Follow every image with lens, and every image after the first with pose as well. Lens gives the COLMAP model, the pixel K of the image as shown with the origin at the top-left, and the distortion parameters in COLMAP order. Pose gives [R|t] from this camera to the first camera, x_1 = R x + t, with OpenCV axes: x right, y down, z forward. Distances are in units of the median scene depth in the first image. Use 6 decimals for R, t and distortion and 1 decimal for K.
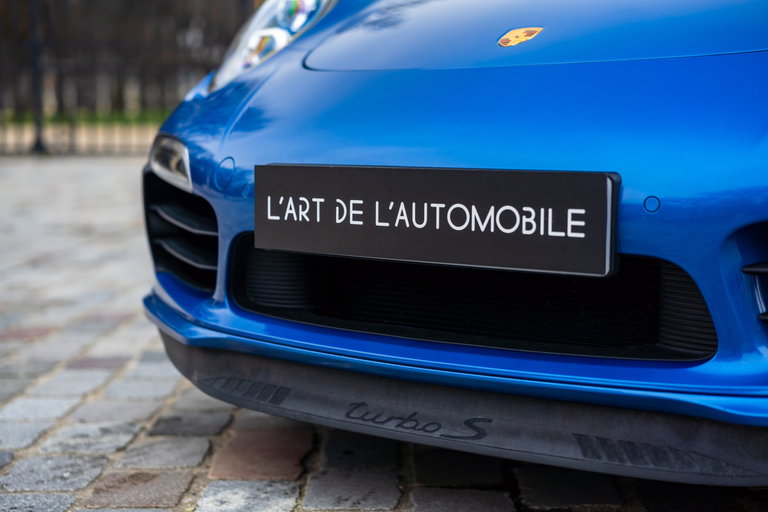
lens RADIAL K [[1239.9, 0, 384.0], [0, 1239.9, 256.0], [0, 0, 1]] dist [0.018756, -0.067750]
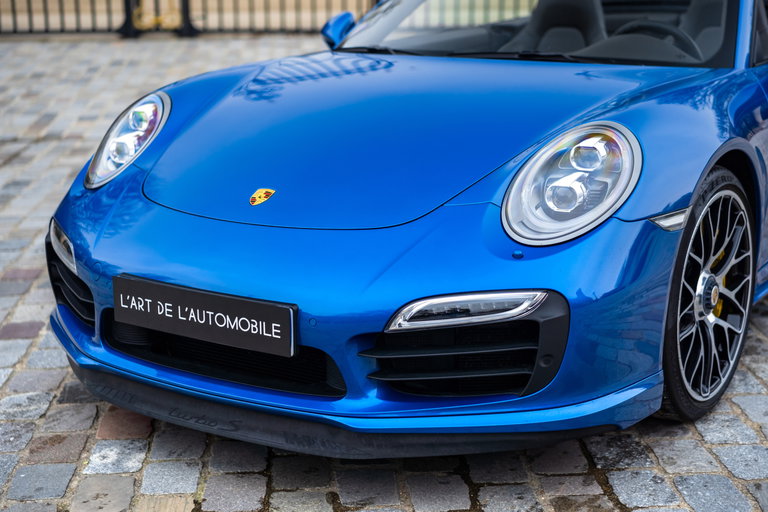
lens RADIAL K [[1239.9, 0, 384.0], [0, 1239.9, 256.0], [0, 0, 1]] dist [0.018756, -0.067750]
pose [[0.996550, -0.029073, 0.077736, 0.140095], [0.016935, 0.988164, 0.152461, -0.351452], [-0.081249, -0.150619, 0.985248, -0.745274]]
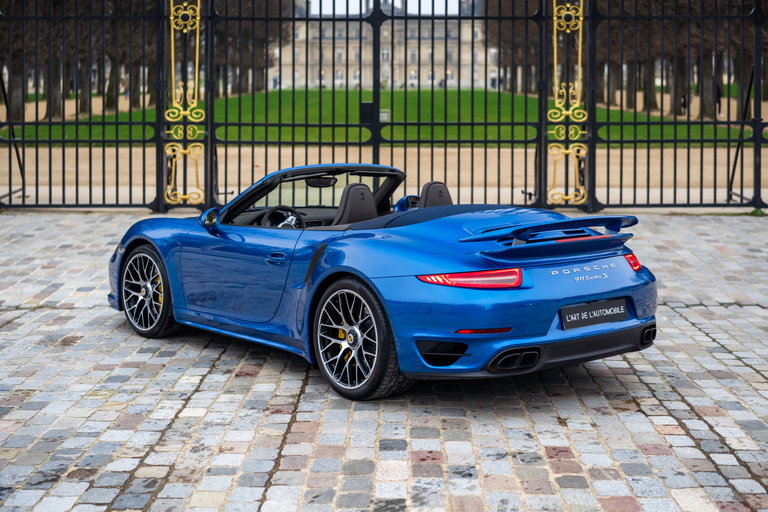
lens RADIAL K [[1234.6, 0, 383.7], [0, 1234.6, 119.1], [0, 0, 1]] dist [0.021232, -0.073123]
pose [[0.999967, -0.001485, -0.008047, 0.875950], [0.000870, 0.997110, -0.075963, -0.528408], [0.008137, 0.075953, 0.997078, -1.669209]]
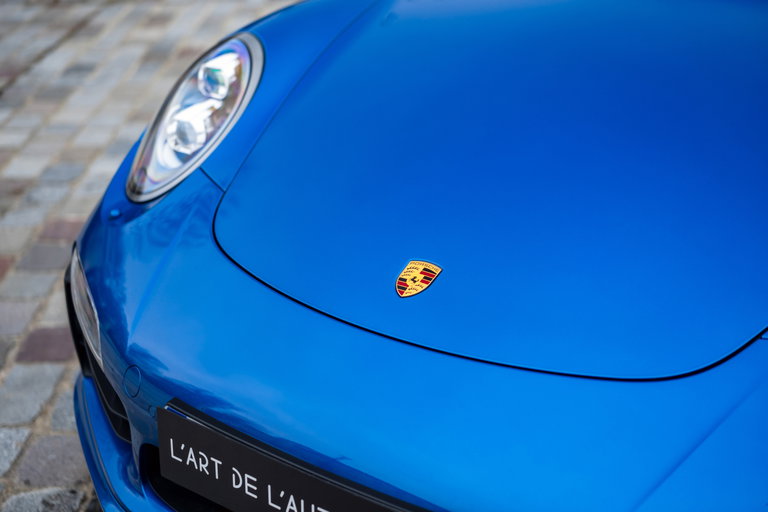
lens RADIAL K [[1210.7, 0, 384.0], [0, 1210.7, 256.0], [0, 0, 1]] dist [0.027699, -0.102787]
pose [[0.999976, 0.003837, 0.005759, 0.075260], [-0.005368, 0.955272, 0.295681, -0.472678], [-0.004367, -0.295705, 0.955269, 0.071999]]
